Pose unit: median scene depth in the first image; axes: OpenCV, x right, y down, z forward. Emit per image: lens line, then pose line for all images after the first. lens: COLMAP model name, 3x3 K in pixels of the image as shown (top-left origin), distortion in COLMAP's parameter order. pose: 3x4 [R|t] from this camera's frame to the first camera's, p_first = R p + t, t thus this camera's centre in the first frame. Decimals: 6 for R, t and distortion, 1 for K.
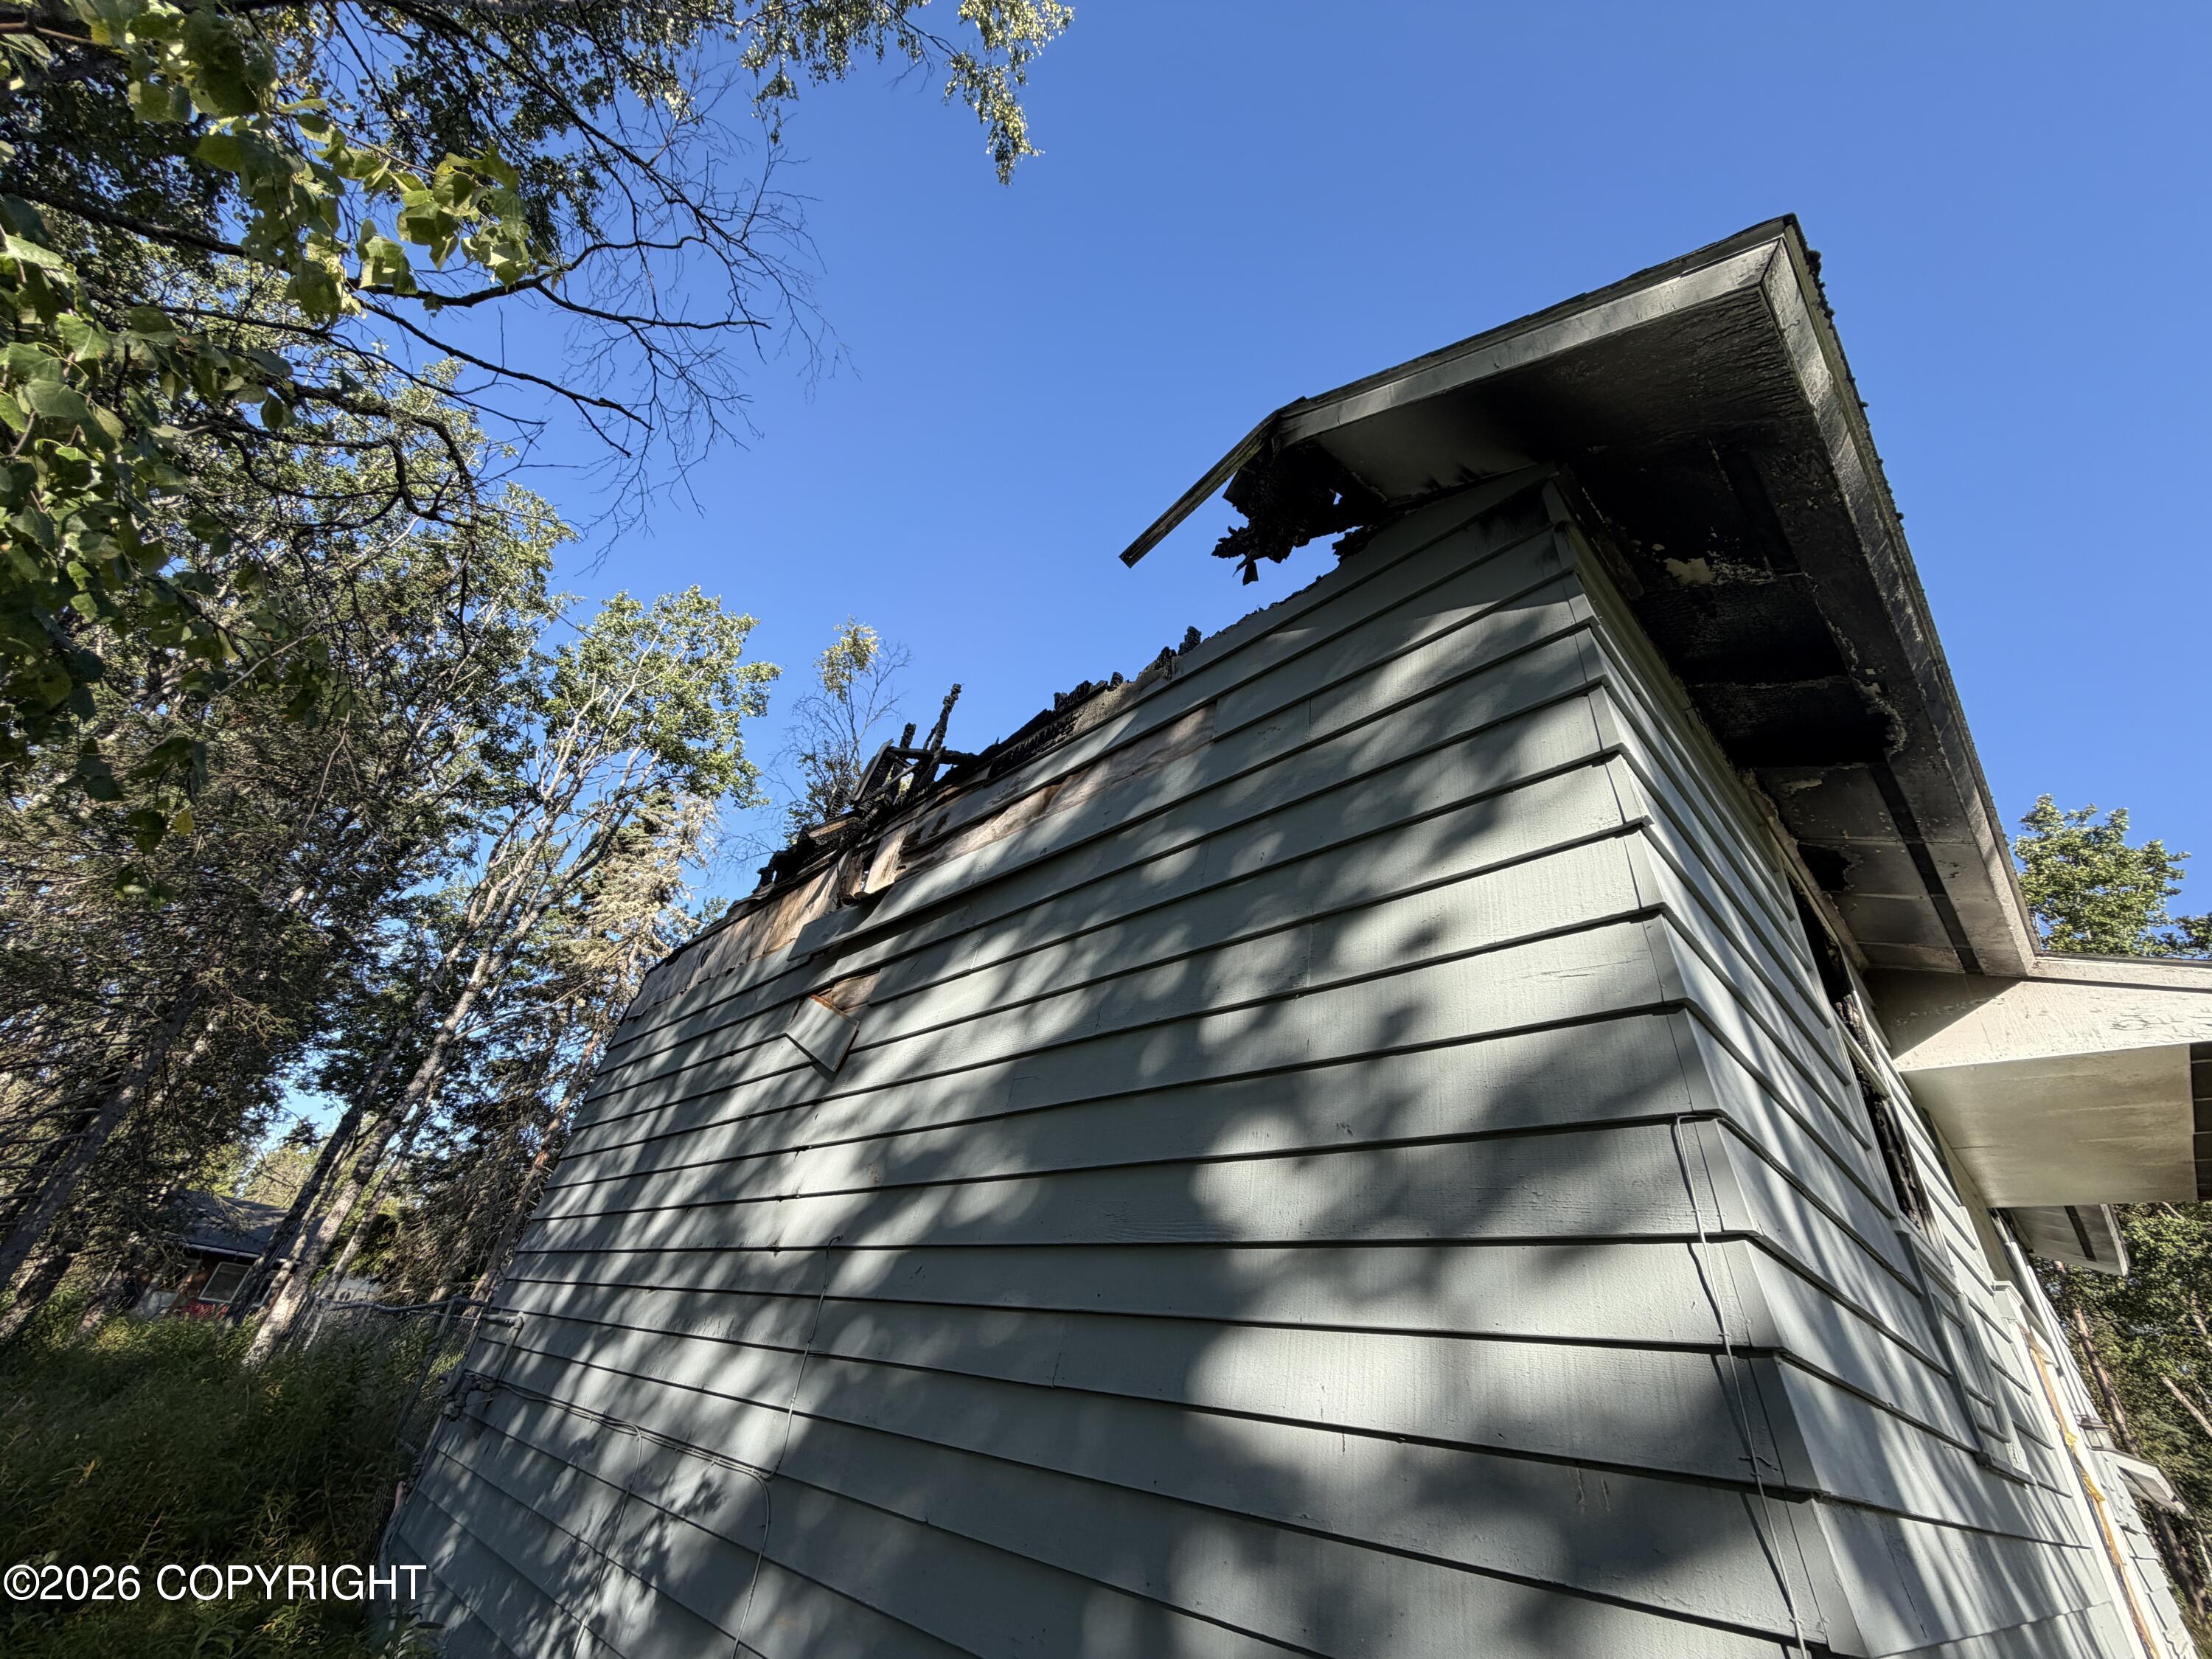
lens RADIAL K [[883.8, 0, 1107.6], [0, 883.8, 840.9], [0, 0, 1]] dist [0.003617, 0.000024]
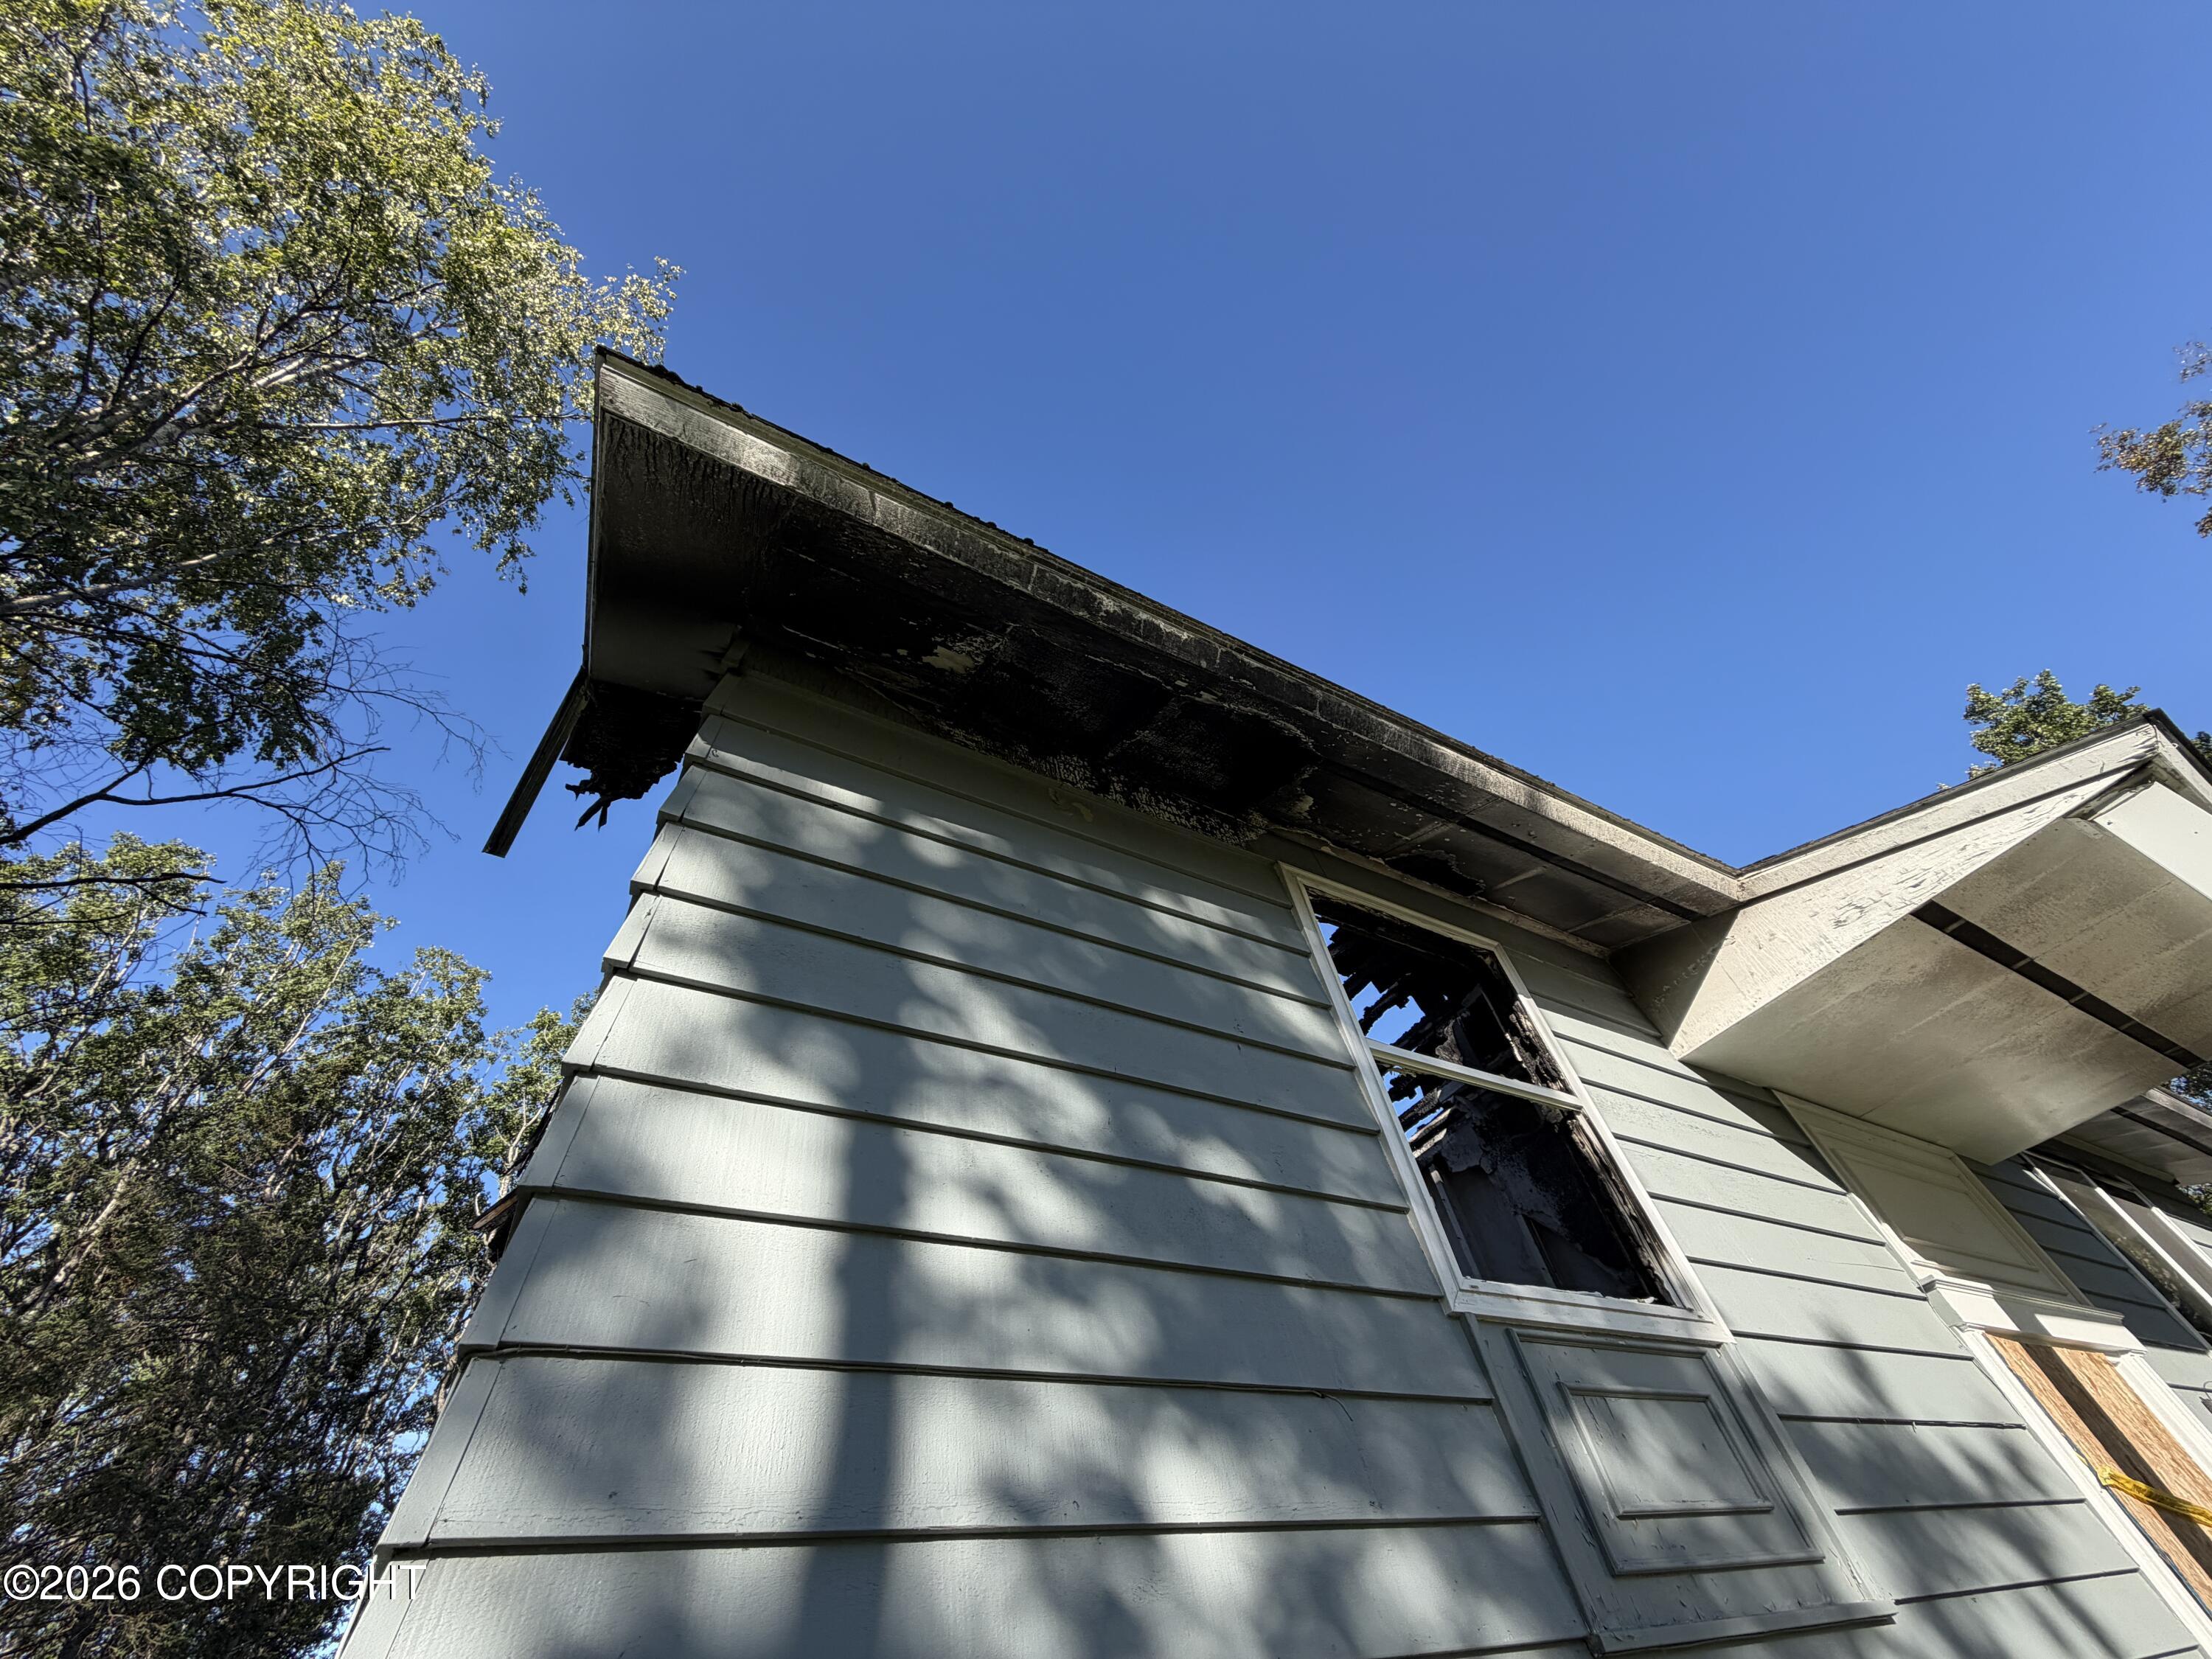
lens RADIAL K [[883.8, 0, 1104.5], [0, 883.8, 837.2], [0, 0, 1]] dist [0.003617, 0.000024]
pose [[0.935103, -0.354221, 0.010445, 0.471981], [0.344717, 0.902386, -0.258591, 0.104586], [0.082173, 0.245410, 0.965930, 0.100673]]
